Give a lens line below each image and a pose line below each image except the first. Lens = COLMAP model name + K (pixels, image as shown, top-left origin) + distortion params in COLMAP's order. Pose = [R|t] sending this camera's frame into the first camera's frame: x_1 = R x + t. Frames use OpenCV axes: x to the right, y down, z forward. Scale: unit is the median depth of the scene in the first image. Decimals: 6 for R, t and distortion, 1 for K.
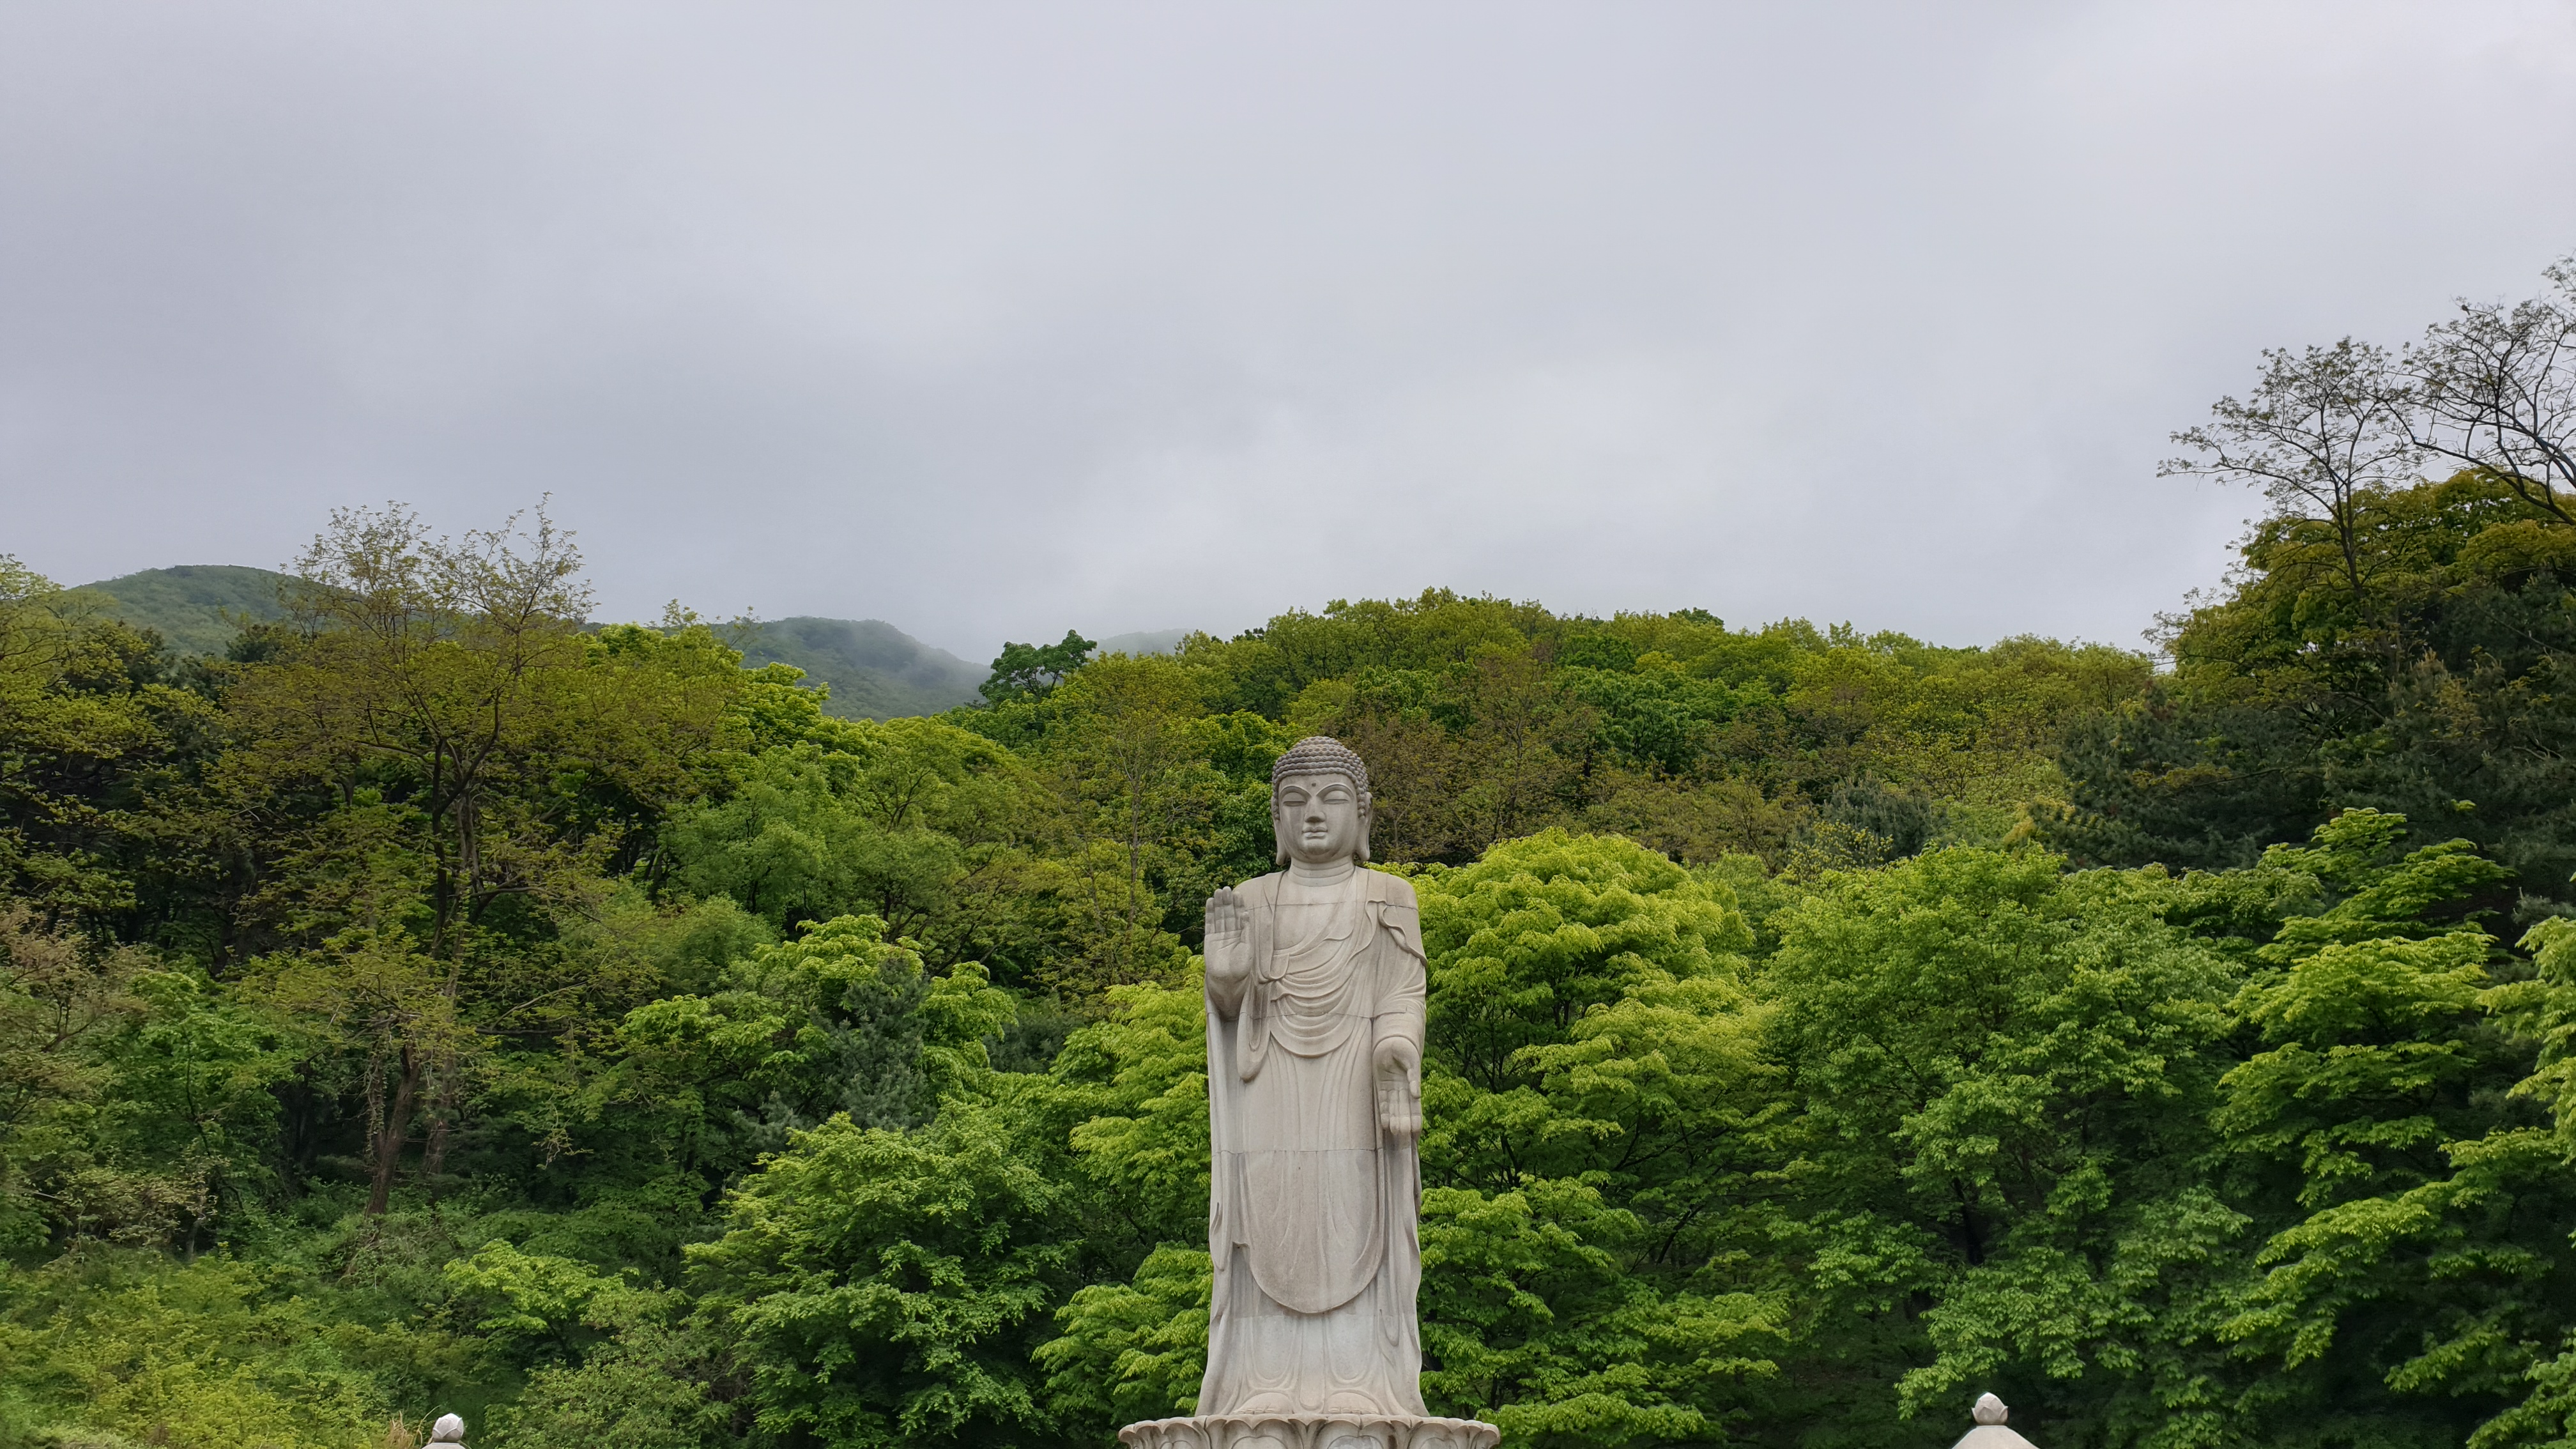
lens RADIAL K [[1990.3, 0, 1288.2], [0, 1990.3, 631.5], [0, 0, 1]] dist [-0.002031, 0.011436]
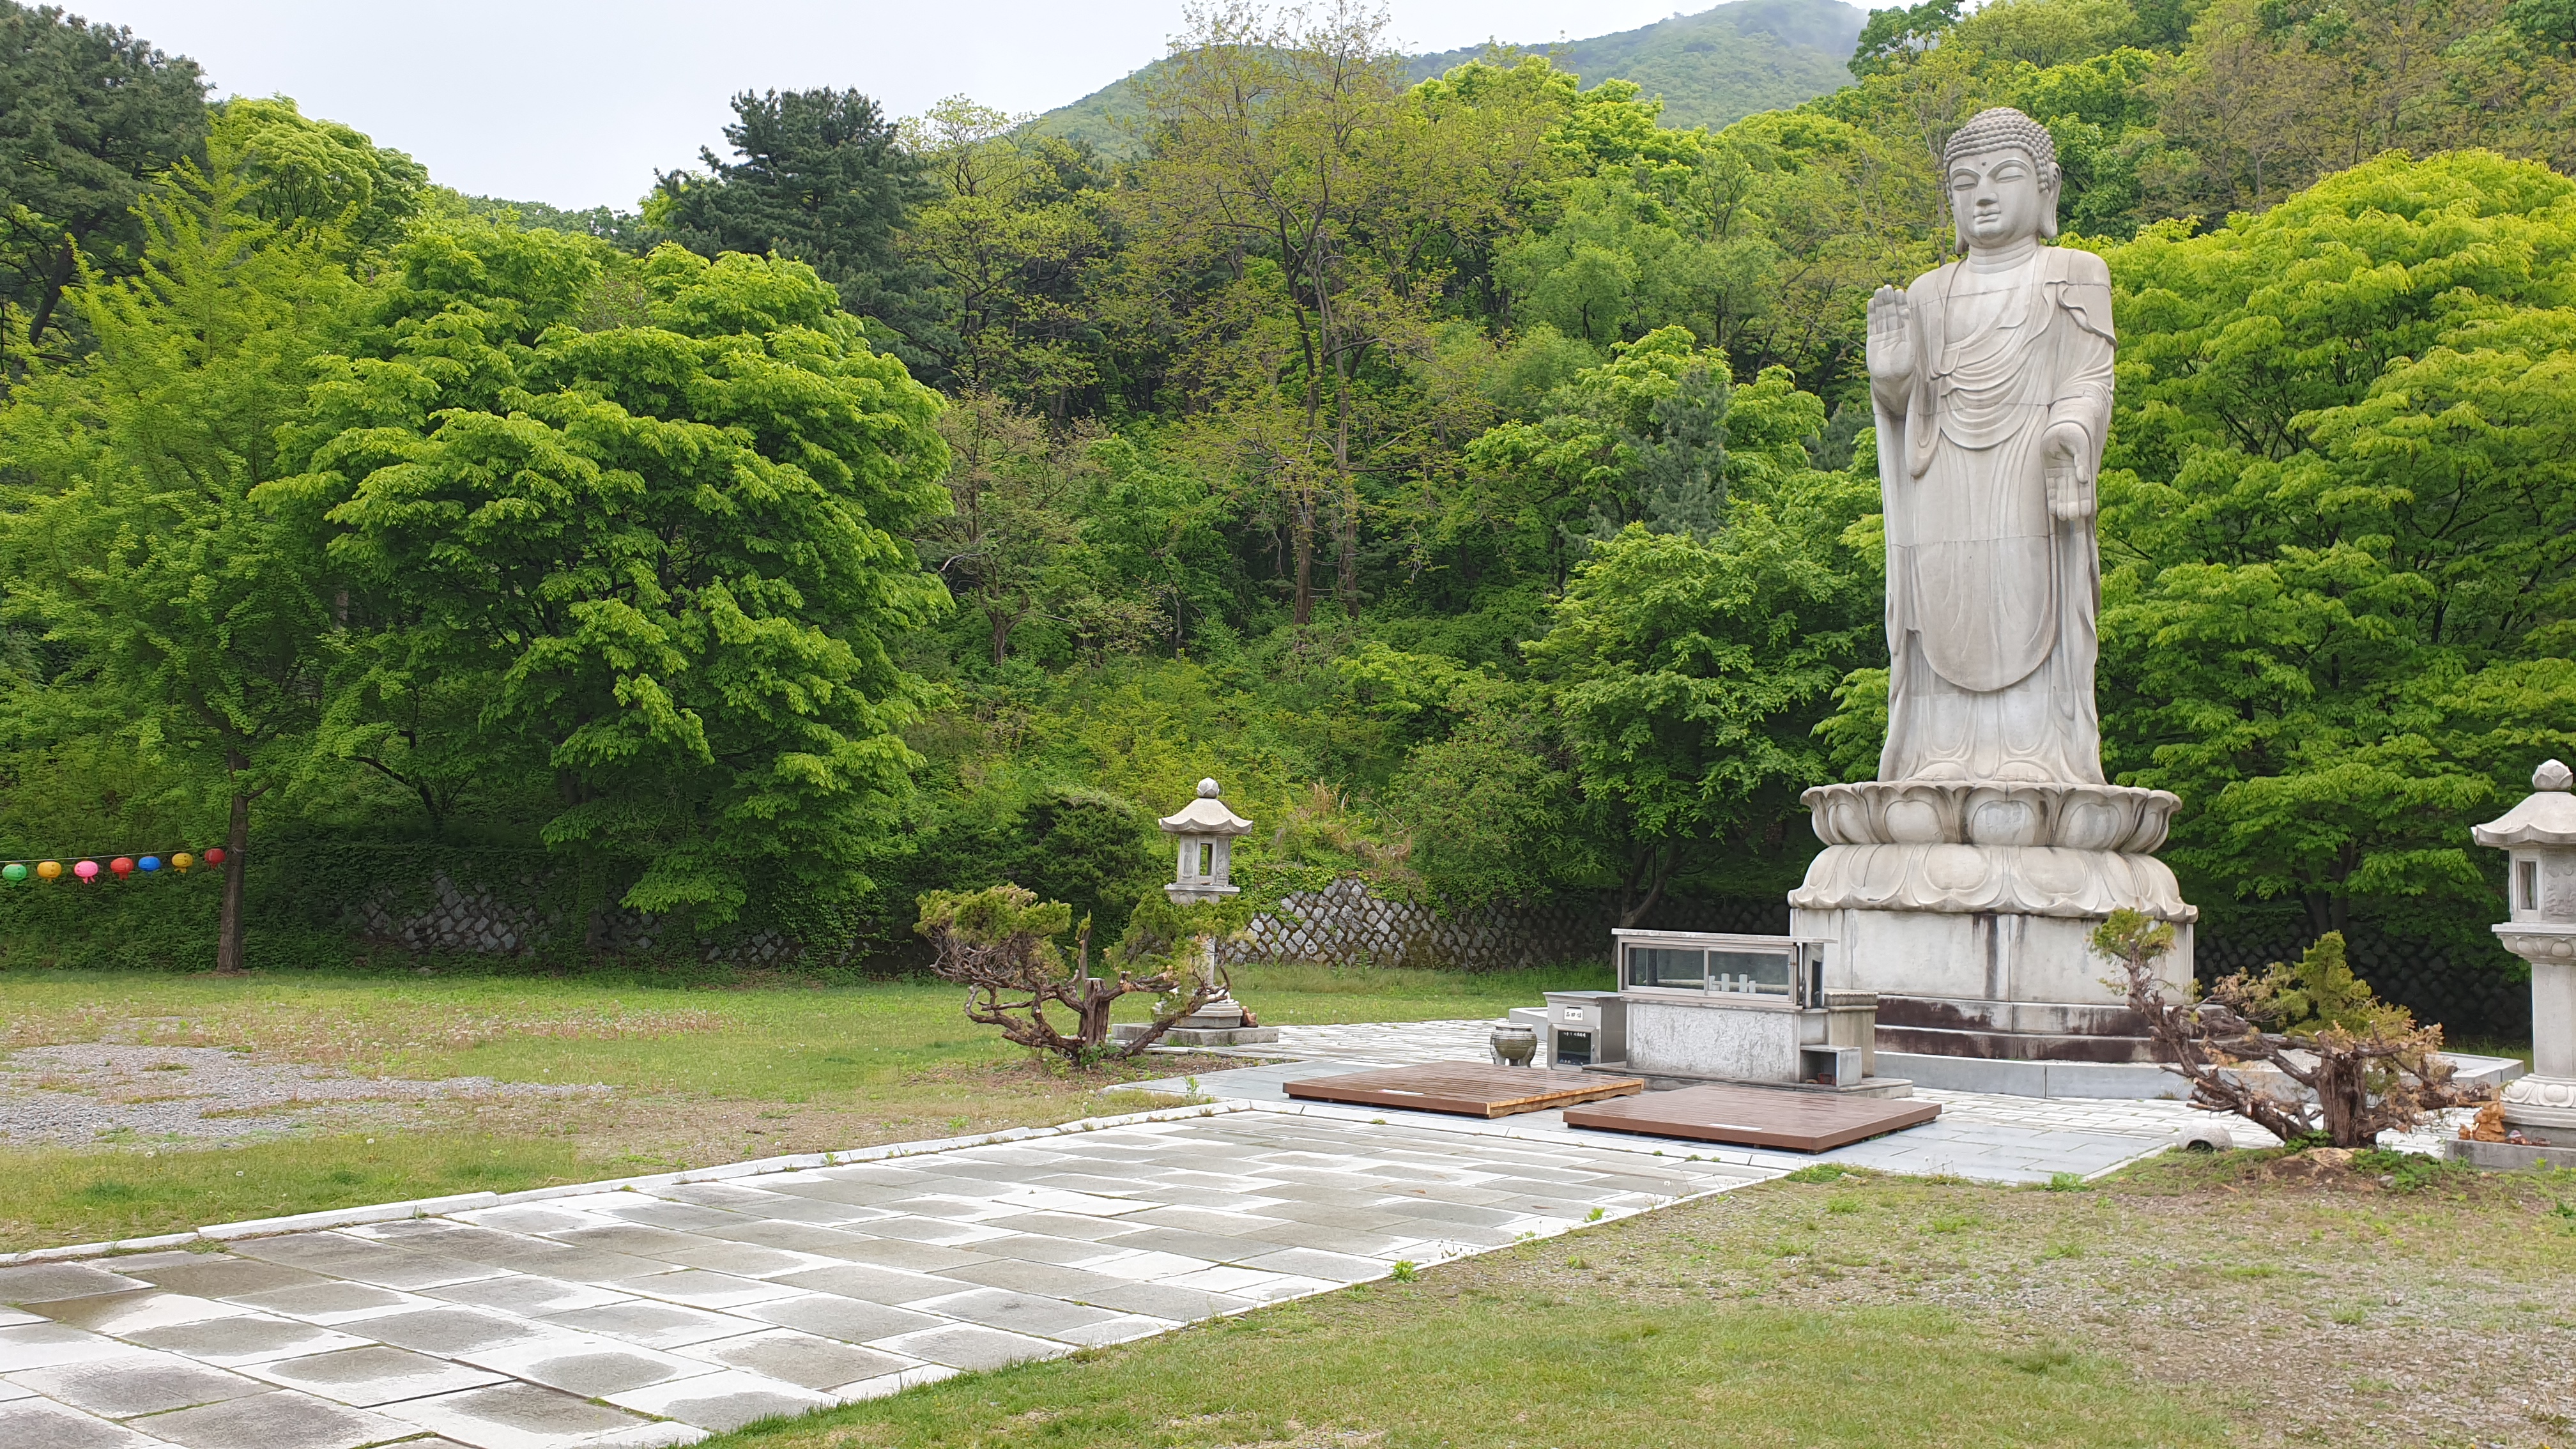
lens RADIAL K [[1993.1, 0, 1288.0], [0, 1993.1, 724.5], [0, 0, 1]] dist [-0.004792, 0.090569]
pose [[0.882911, -0.010222, -0.469430, 0.121670], [0.168632, 0.939965, 0.296698, -0.007806], [0.438214, -0.341119, 0.831629, -0.021063]]
